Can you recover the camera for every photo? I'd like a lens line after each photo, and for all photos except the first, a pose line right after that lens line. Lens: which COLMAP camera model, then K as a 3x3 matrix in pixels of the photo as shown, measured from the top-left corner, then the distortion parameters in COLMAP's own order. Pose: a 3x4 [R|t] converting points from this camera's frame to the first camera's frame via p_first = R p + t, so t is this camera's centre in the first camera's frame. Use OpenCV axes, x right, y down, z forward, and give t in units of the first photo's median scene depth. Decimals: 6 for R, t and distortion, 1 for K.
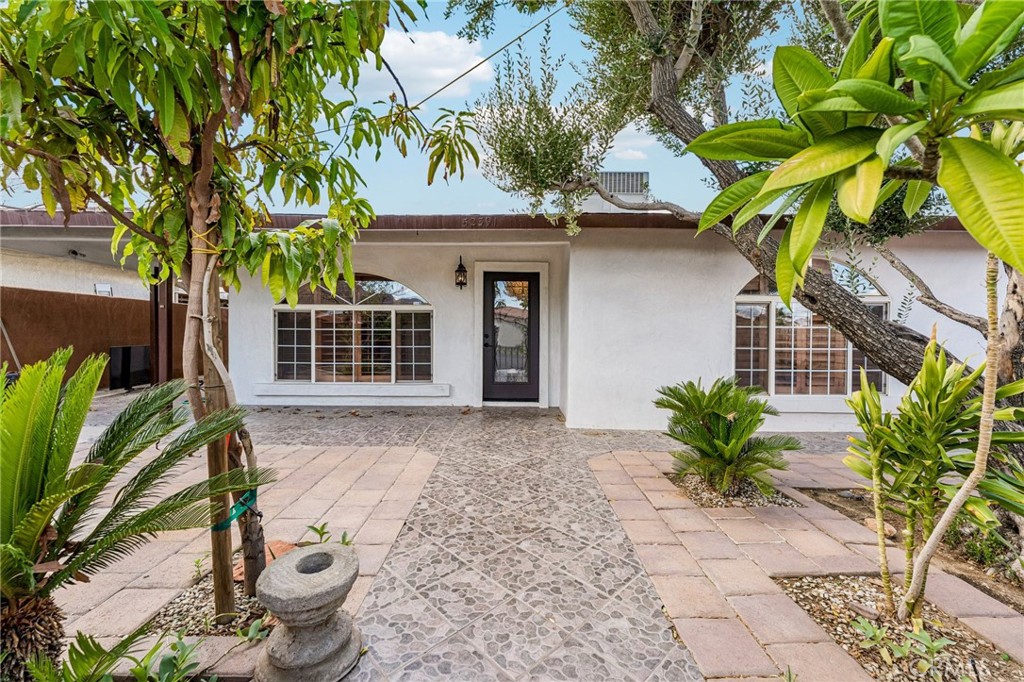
lens RADIAL K [[423.4, 0, 513.4], [0, 423.4, 342.9], [0, 0, 1]] dist [0.008088, -0.000918]
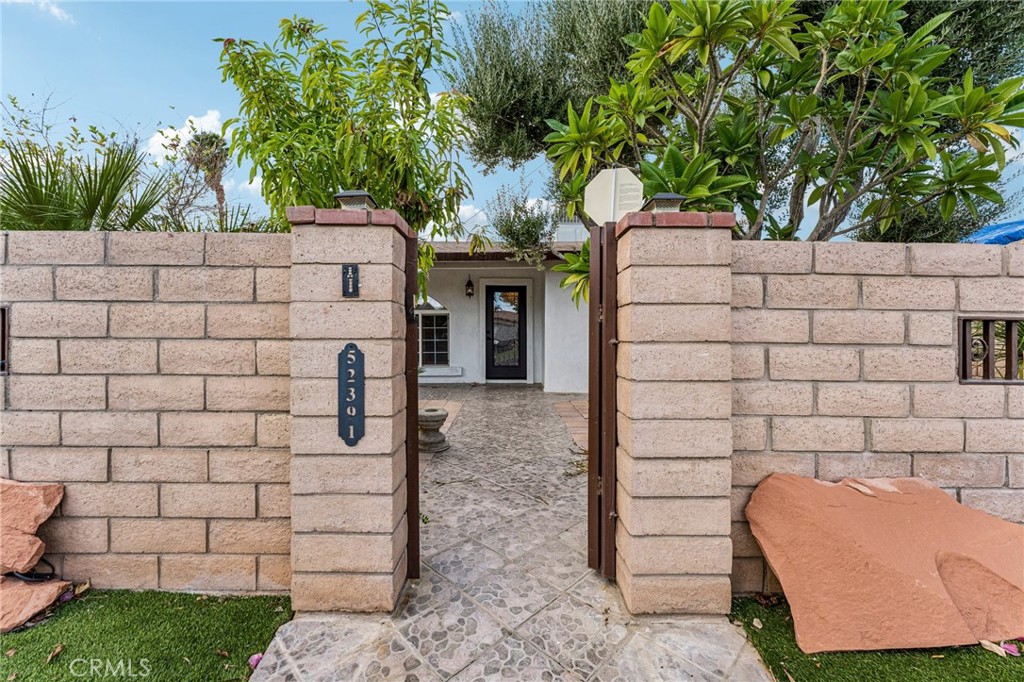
lens RADIAL K [[423.4, 0, 515.0], [0, 423.4, 341.1], [0, 0, 1]] dist [0.008088, -0.000918]
pose [[0.999822, -0.007395, 0.017364, -0.000411], [0.007640, 0.999871, -0.014134, 0.033425], [-0.017257, 0.014264, 0.999749, -0.383365]]
